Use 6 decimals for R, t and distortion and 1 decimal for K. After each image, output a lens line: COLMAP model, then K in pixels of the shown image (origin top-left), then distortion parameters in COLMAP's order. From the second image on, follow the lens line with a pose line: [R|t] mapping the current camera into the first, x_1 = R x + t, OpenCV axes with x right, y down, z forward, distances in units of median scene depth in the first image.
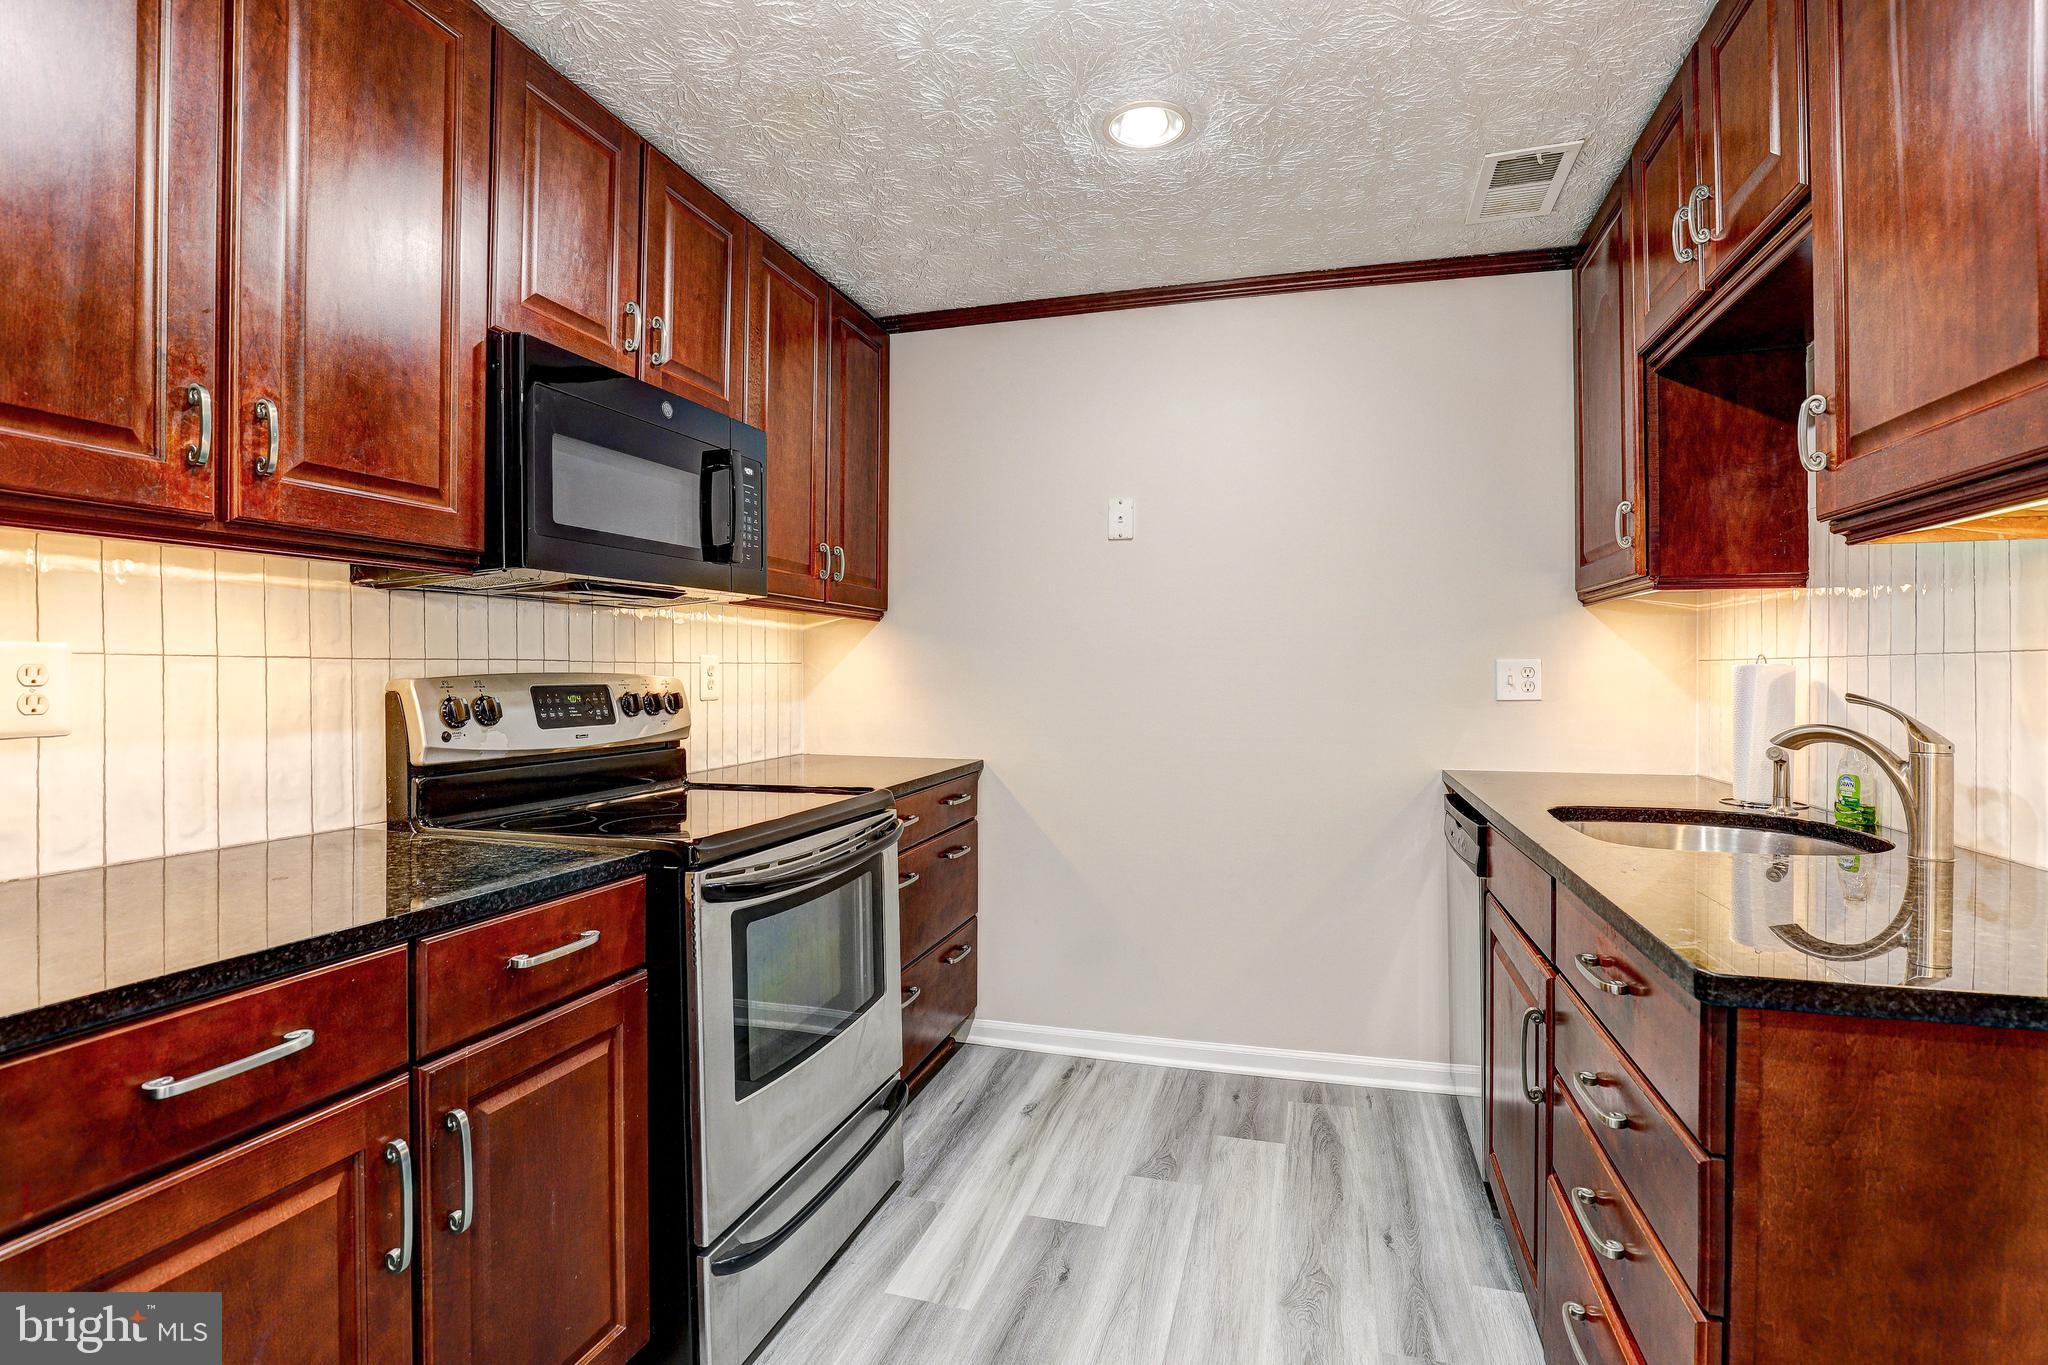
lens RADIAL K [[968.9, 0, 1030.9], [0, 968.9, 674.5], [0, 0, 1]] dist [-0.038013, 0.008899]
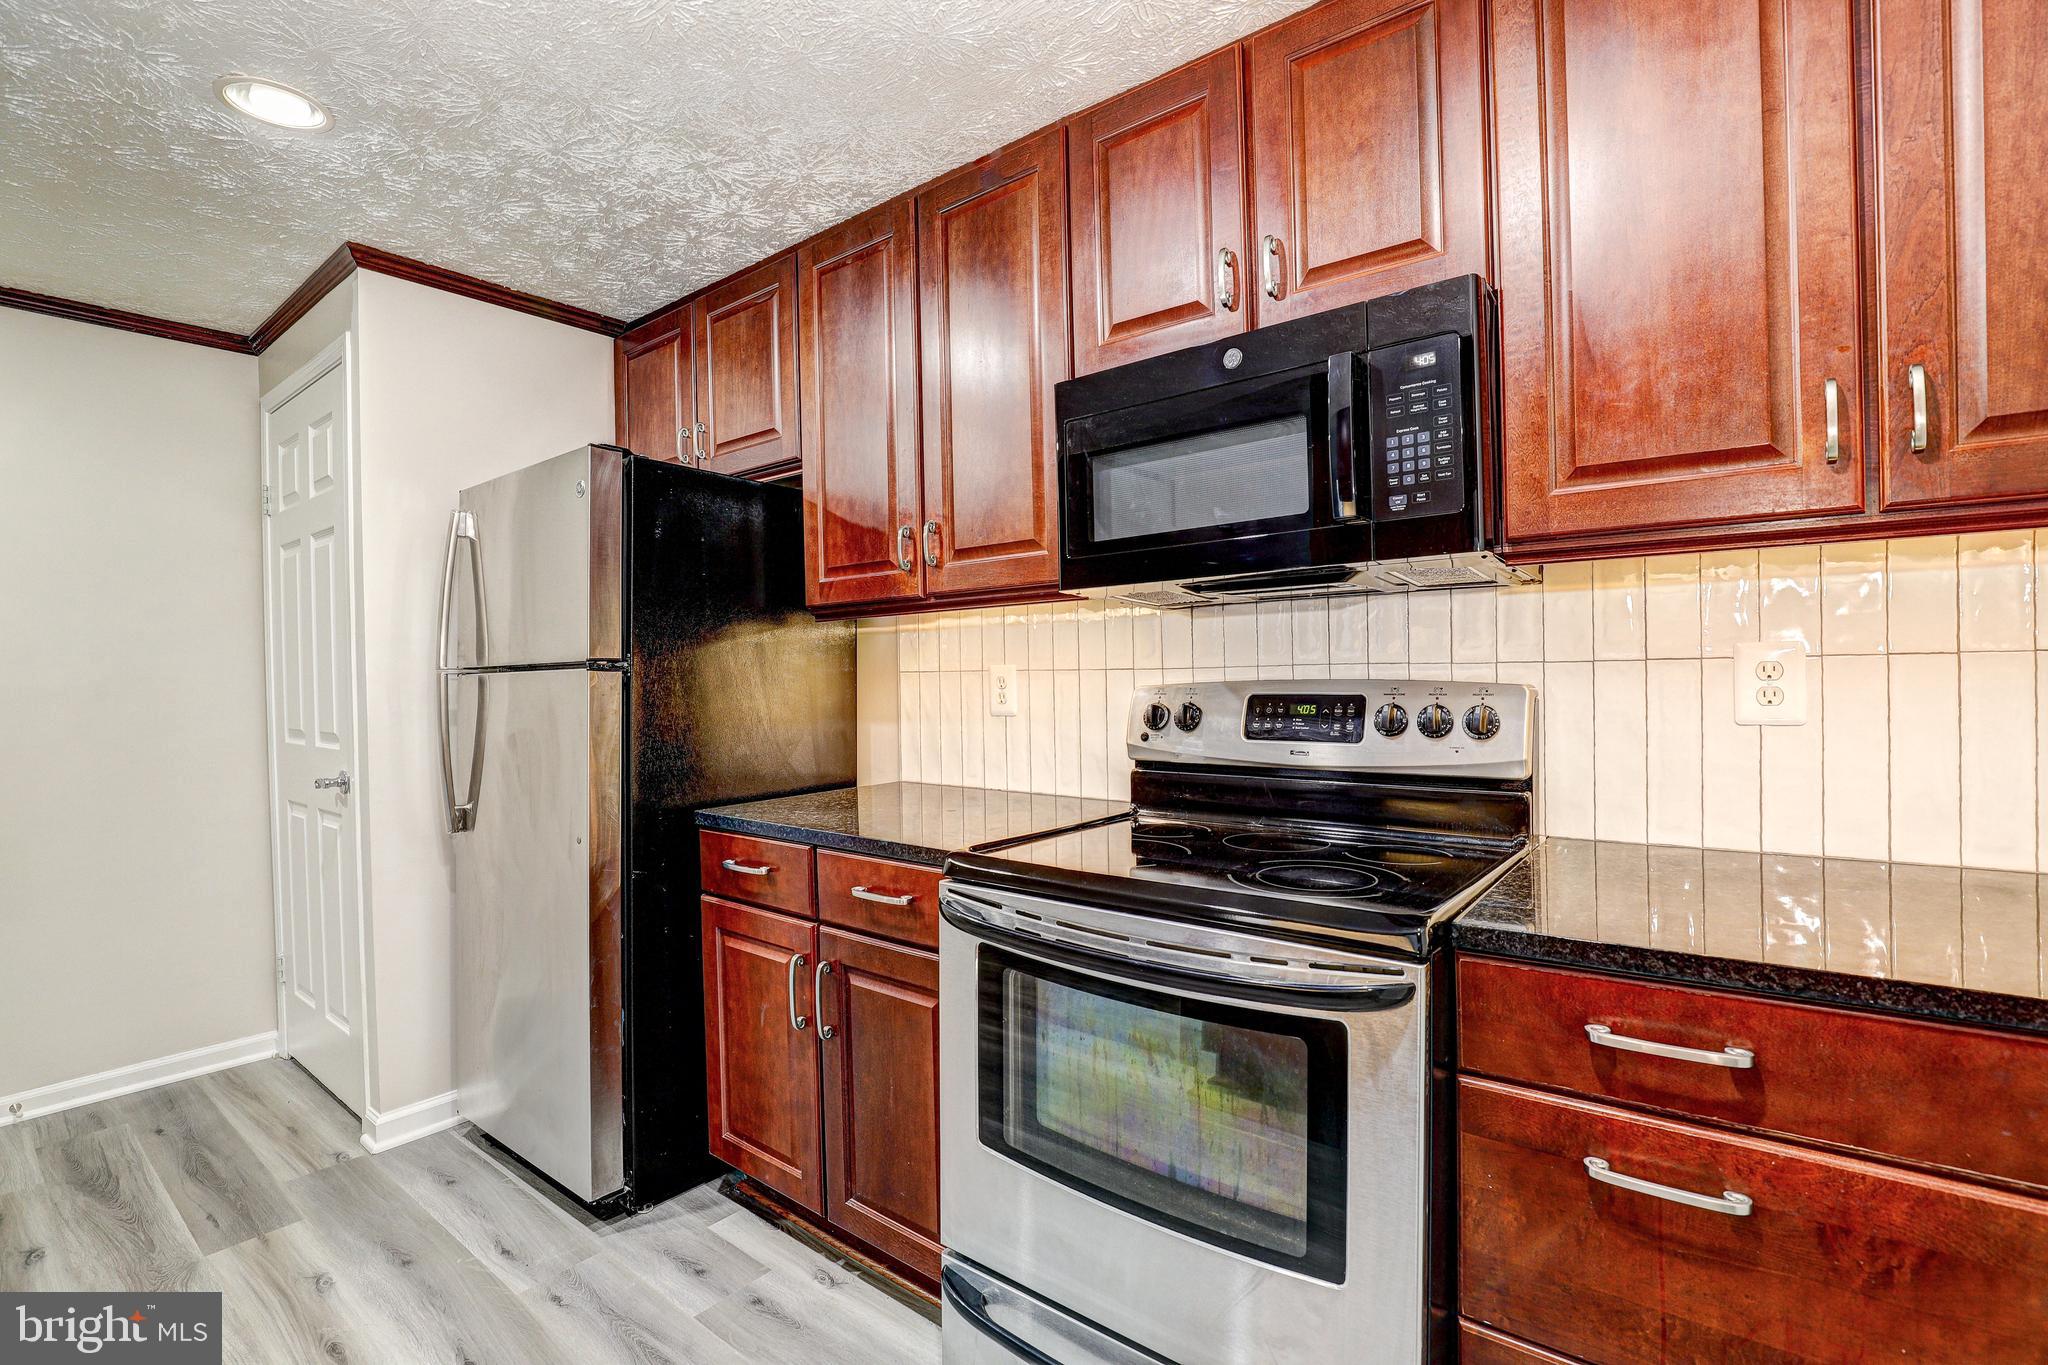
lens RADIAL K [[930.6, 0, 1036.0], [0, 930.6, 679.1], [0, 0, 1]] dist [-0.021871, 0.006947]
pose [[-0.370472, 0.014800, -0.928726, 0.448323], [0.017558, 0.999806, 0.008928, -0.015678], [0.928677, -0.012999, -0.370660, 1.219164]]
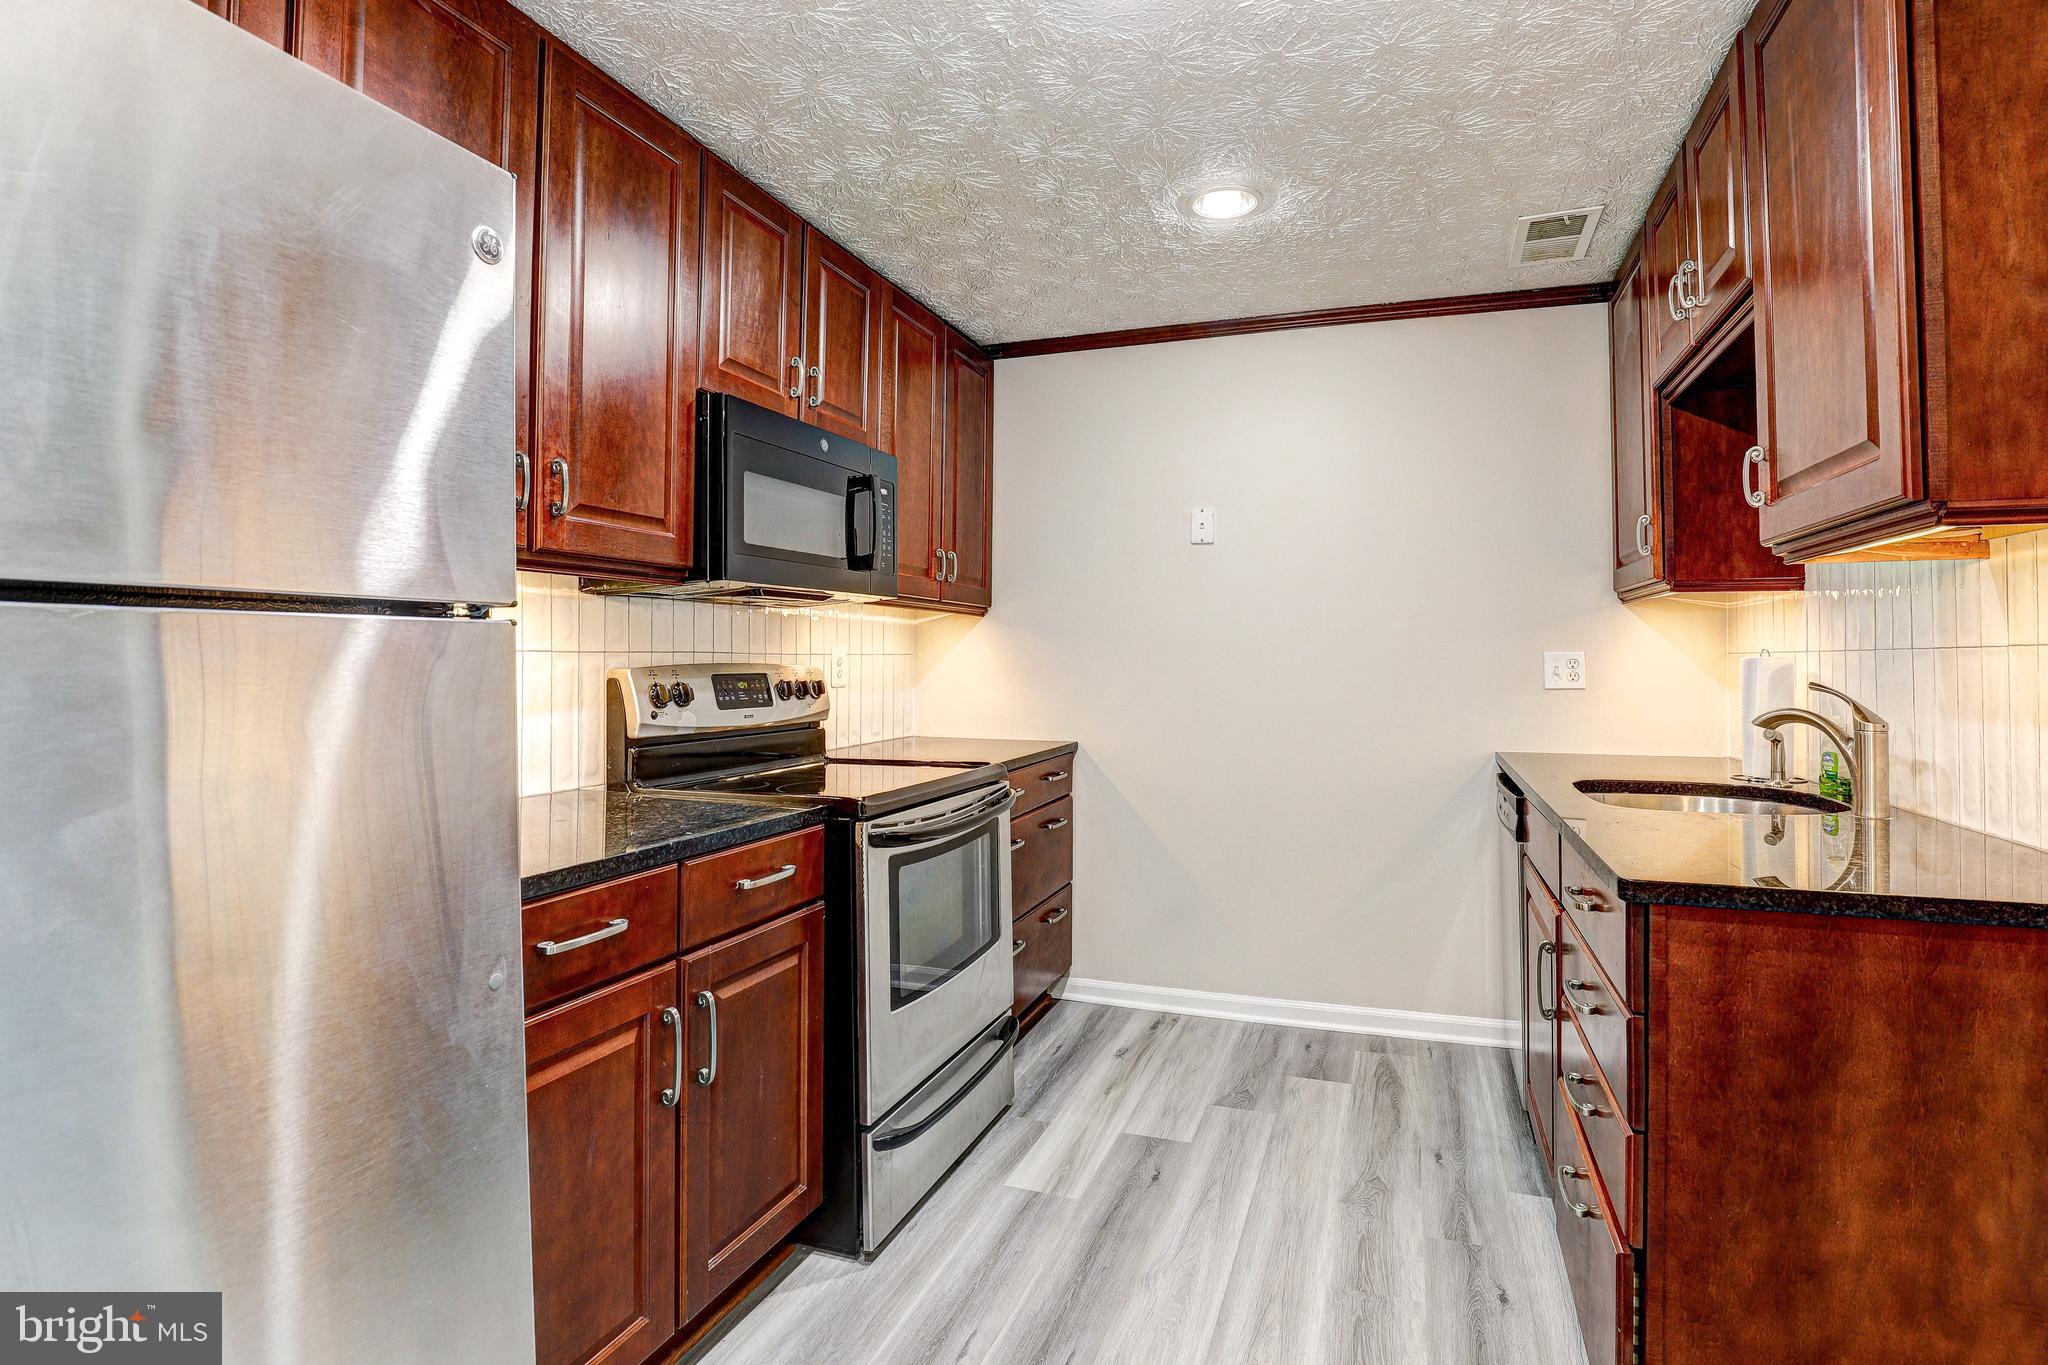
lens RADIAL K [[996.1, 0, 1049.4], [0, 996.1, 640.4], [0, 0, 1]] dist [-0.033953, 0.006509]
pose [[0.998342, 0.000173, -0.057566, -0.026537], [-0.001490, 0.999738, -0.022835, -0.002772], [0.057547, 0.022883, 0.998081, -0.235635]]
